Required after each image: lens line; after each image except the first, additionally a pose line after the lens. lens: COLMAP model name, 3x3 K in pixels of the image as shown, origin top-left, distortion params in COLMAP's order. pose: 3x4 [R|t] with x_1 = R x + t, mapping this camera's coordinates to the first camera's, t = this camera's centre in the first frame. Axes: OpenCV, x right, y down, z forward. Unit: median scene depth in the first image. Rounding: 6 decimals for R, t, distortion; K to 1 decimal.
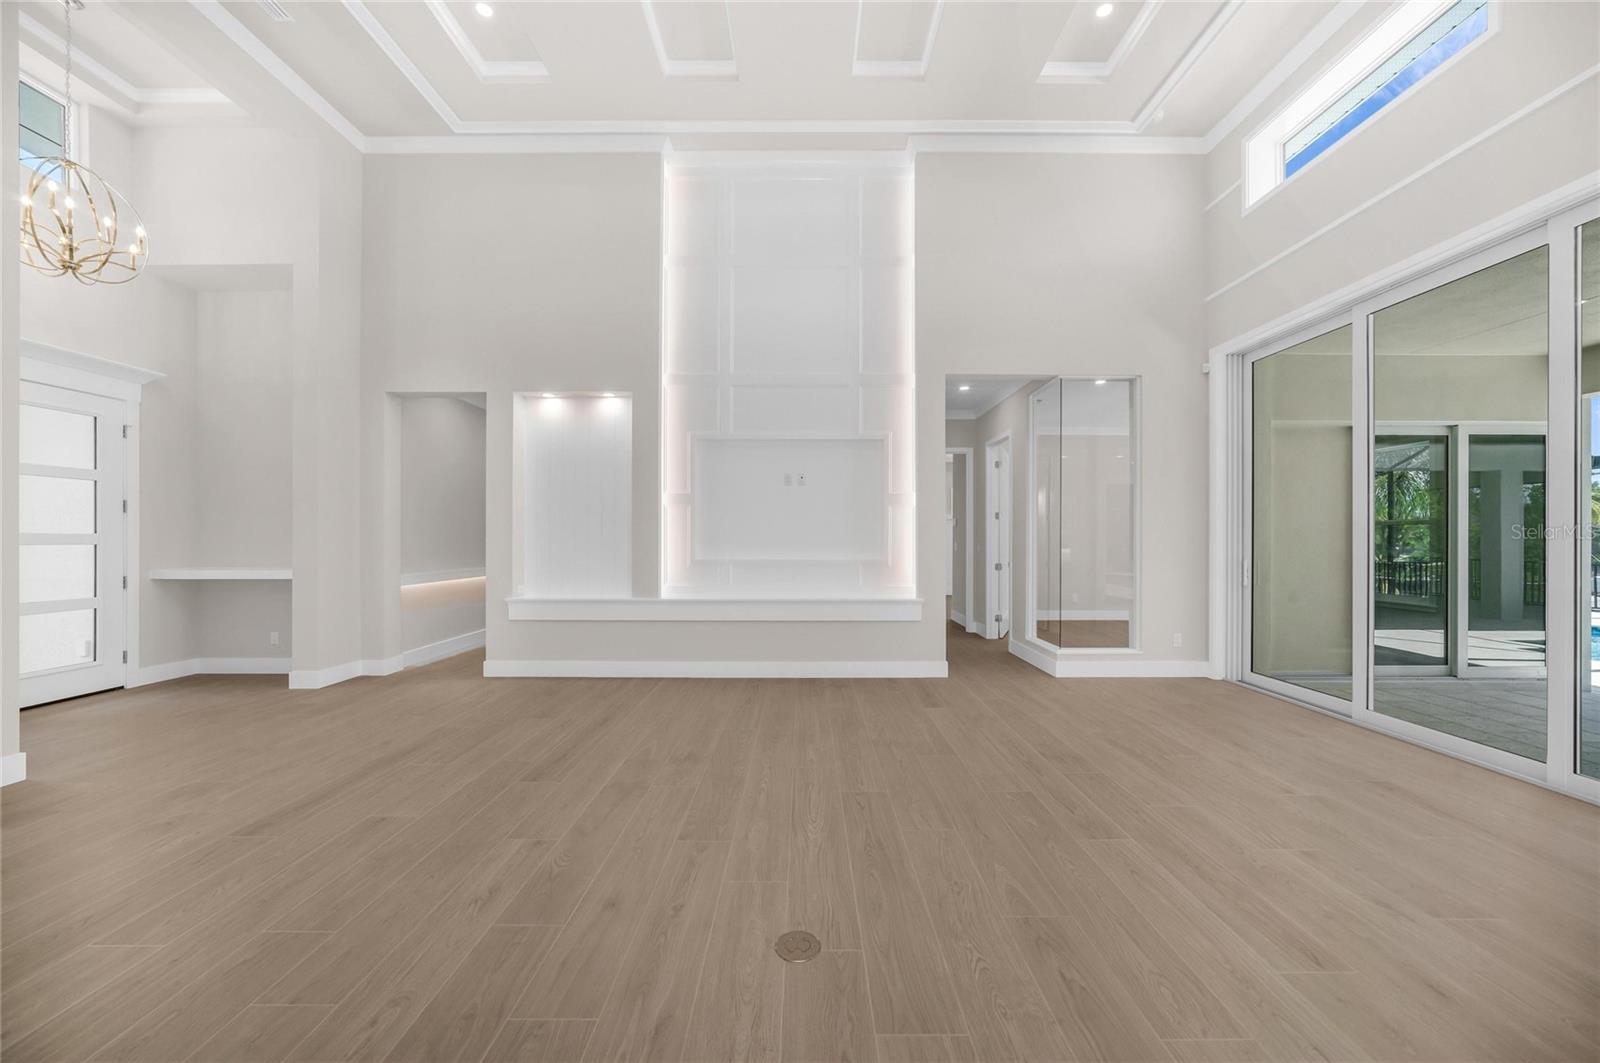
lens RADIAL K [[601.7, 0, 803.0], [0, 601.7, 538.9], [0, 0, 1]] dist [-0.021681, 0.007260]
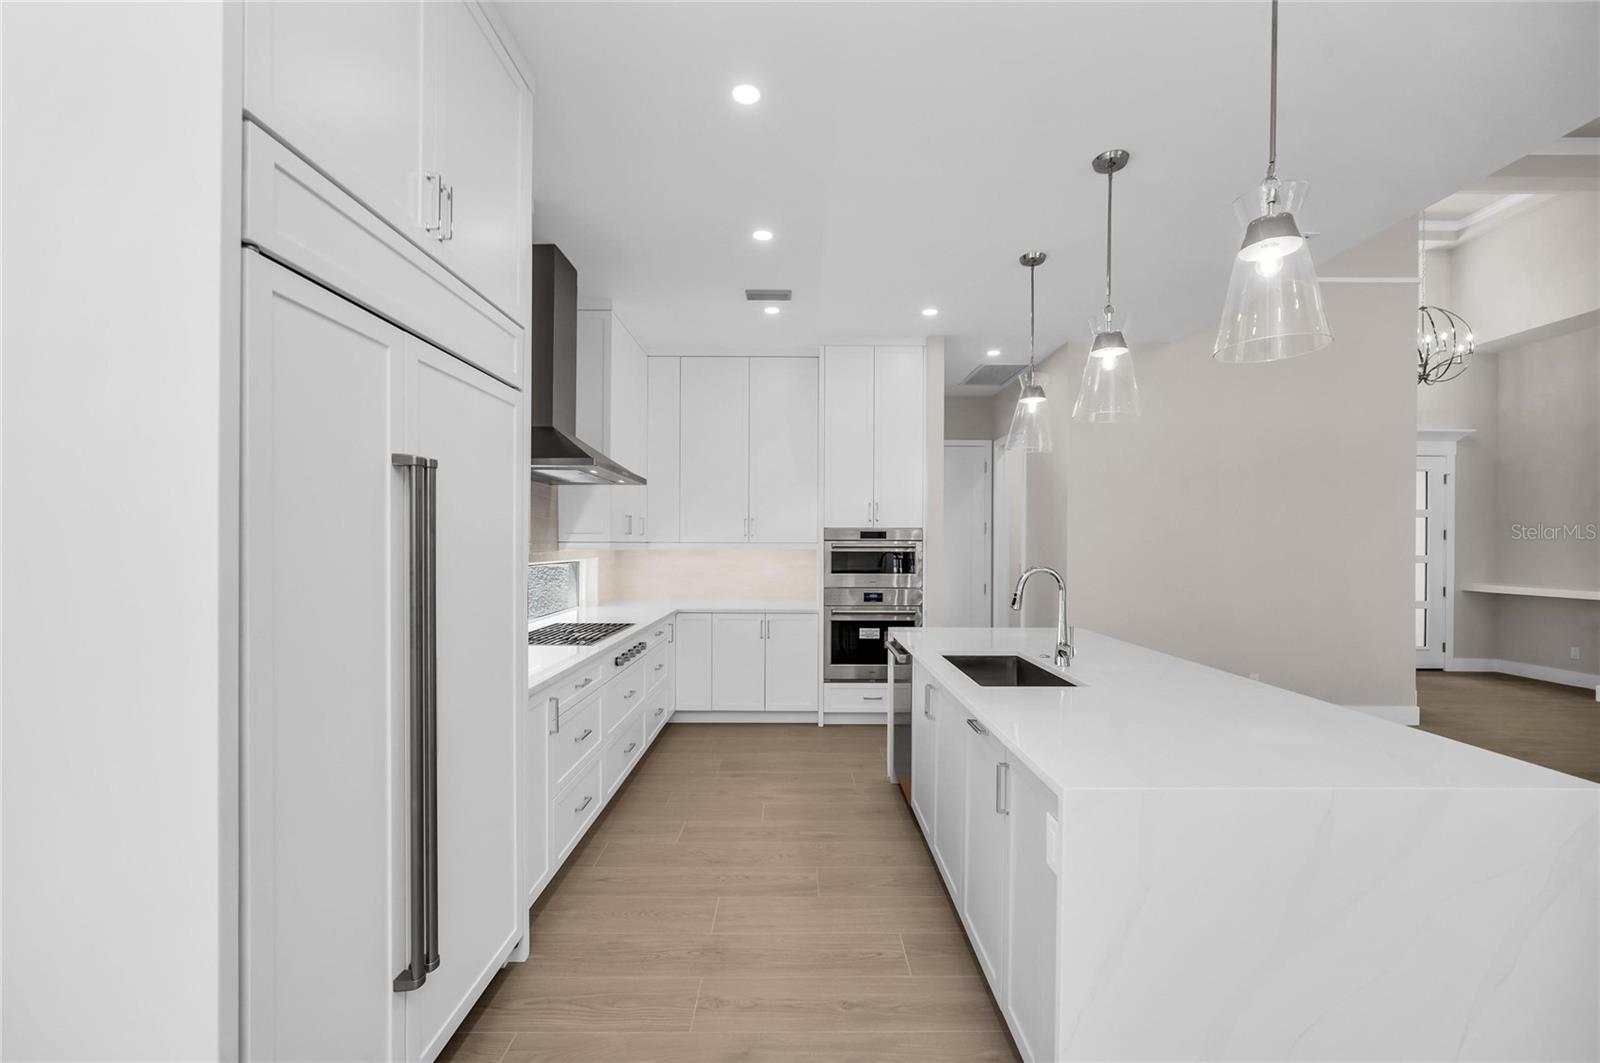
lens RADIAL K [[665.0, 0, 800.9], [0, 665.0, 543.8], [0, 0, 1]] dist [-0.013838, 0.001222]
pose [[0.008402, 0.000390, -0.999965, 0.292911], [-0.006942, 0.999976, 0.000332, -0.023564], [0.999941, 0.006939, 0.008405, -0.423251]]
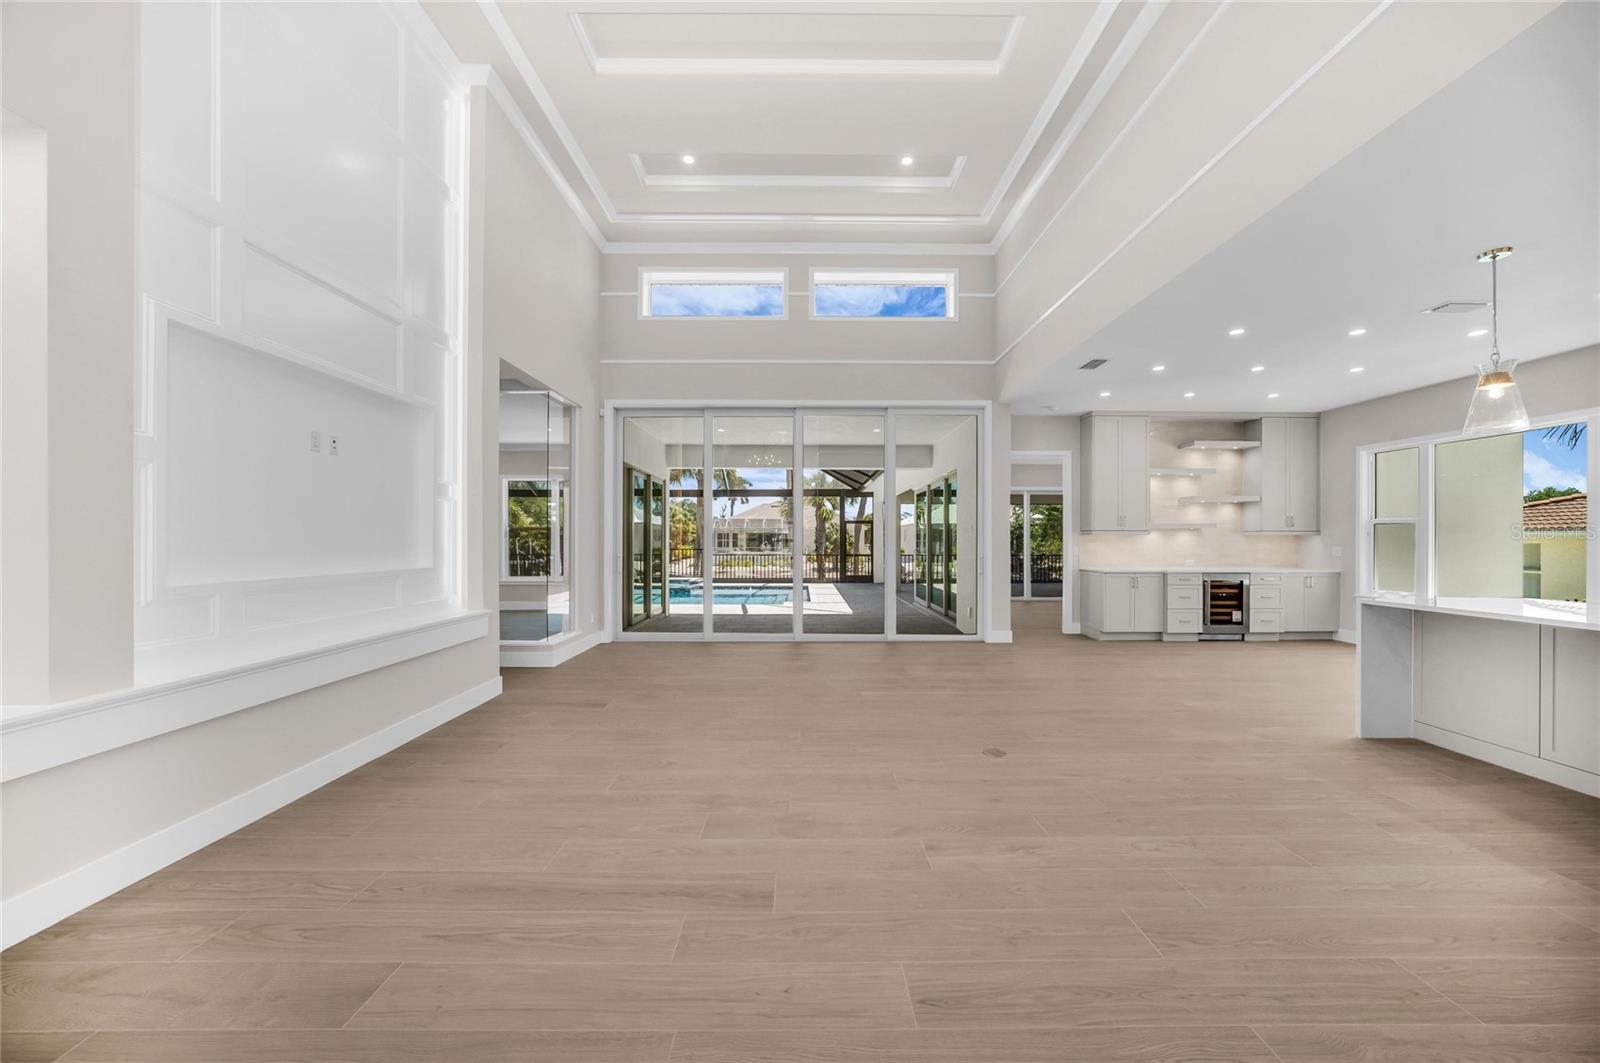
lens RADIAL K [[581.5, 0, 808.0], [0, 581.5, 539.6], [0, 0, 1]] dist [-0.021745, 0.006686]
pose [[-0.009719, -0.001158, 0.999952, -0.635332], [-0.000985, 0.999999, 0.001149, -0.002283], [-0.999952, -0.000974, -0.009720, 0.549961]]
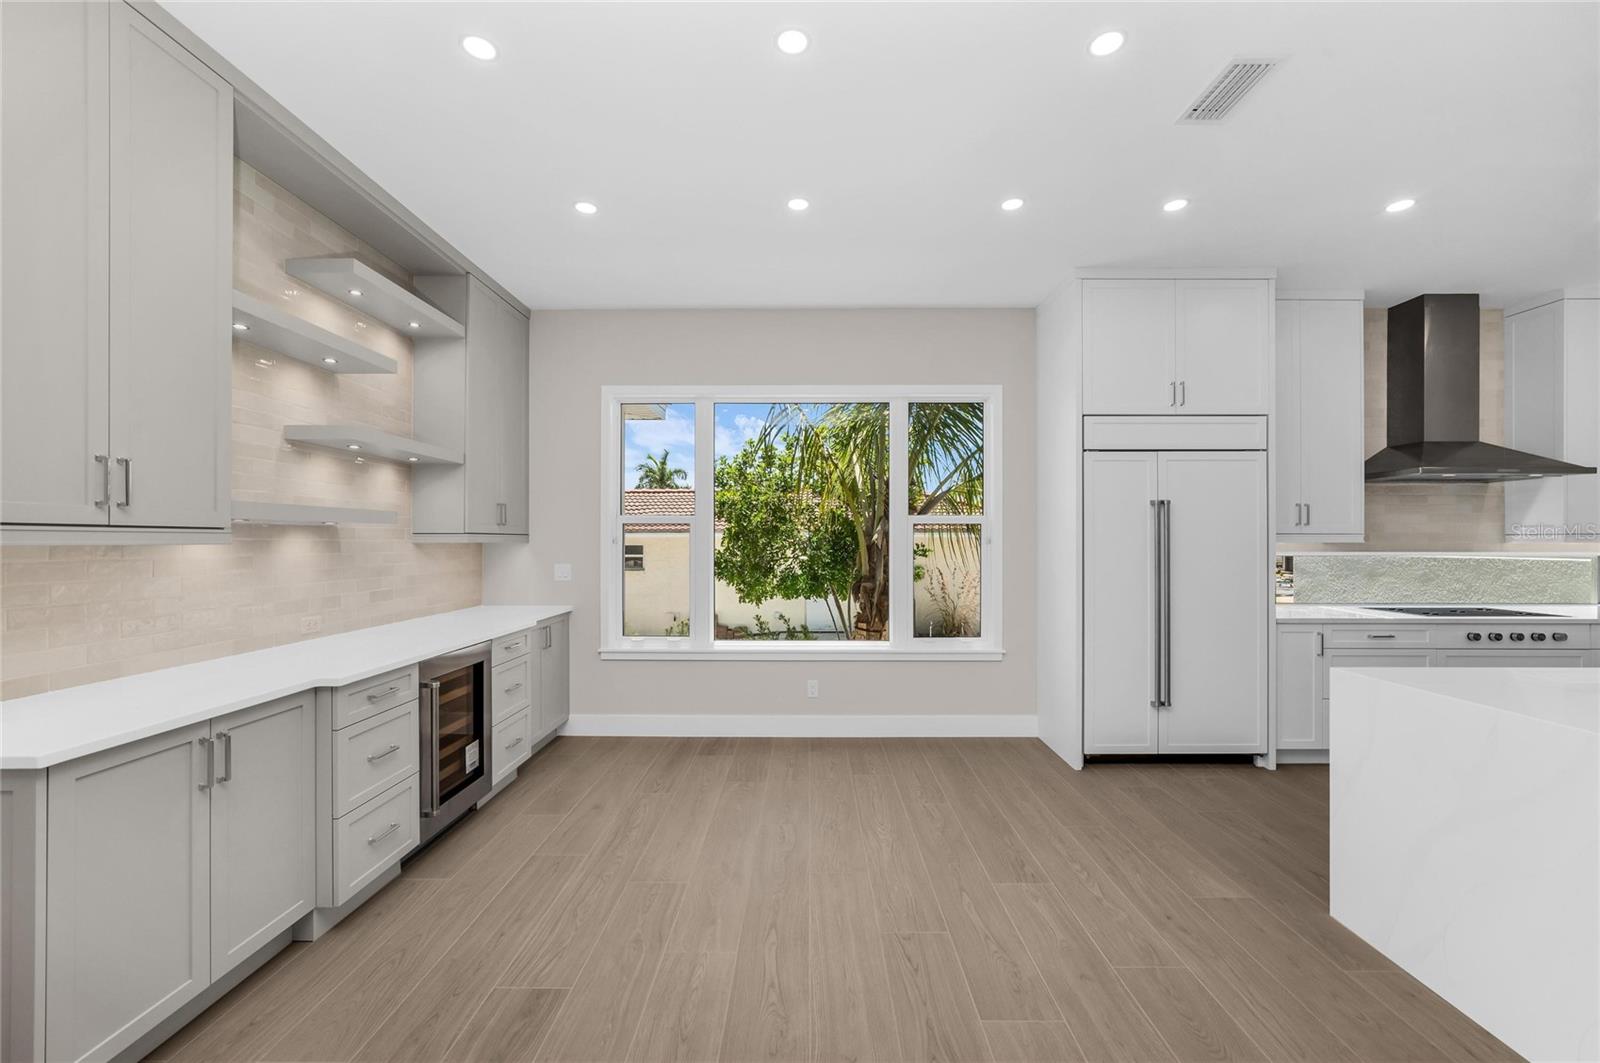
lens RADIAL K [[640.4, 0, 806.0], [0, 640.4, 538.6], [0, 0, 1]] dist [-0.022977, 0.009886]
pose [[-0.999981, -0.001305, 0.006062, 0.387735], [-0.001316, 0.999997, -0.001888, -0.016053], [-0.006060, -0.001896, -0.999980, 0.104402]]
